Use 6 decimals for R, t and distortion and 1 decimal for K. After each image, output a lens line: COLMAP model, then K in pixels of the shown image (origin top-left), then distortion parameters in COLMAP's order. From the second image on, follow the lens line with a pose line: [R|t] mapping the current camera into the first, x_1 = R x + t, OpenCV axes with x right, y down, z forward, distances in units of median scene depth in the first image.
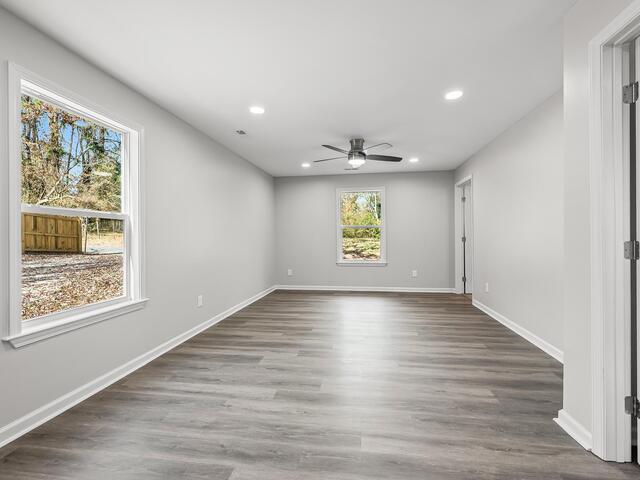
lens RADIAL K [[295.5, 0, 317.0], [0, 295.5, 236.0], [0, 0, 1]] dist [-0.000235, -0.000161]
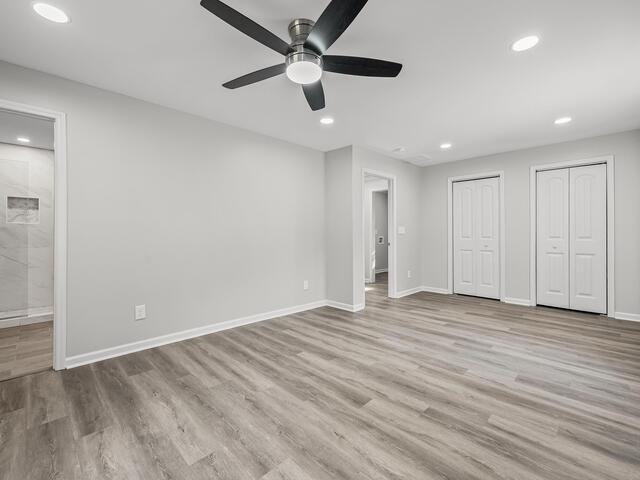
lens RADIAL K [[295.5, 0, 317.0], [0, 295.5, 236.0], [0, 0, 1]] dist [-0.000235, -0.000161]
pose [[-0.814689, 0.013921, 0.579731, -0.219110], [0.011296, 0.999903, -0.008138, 0.014614], [-0.579788, -0.000081, -0.814767, 1.999207]]
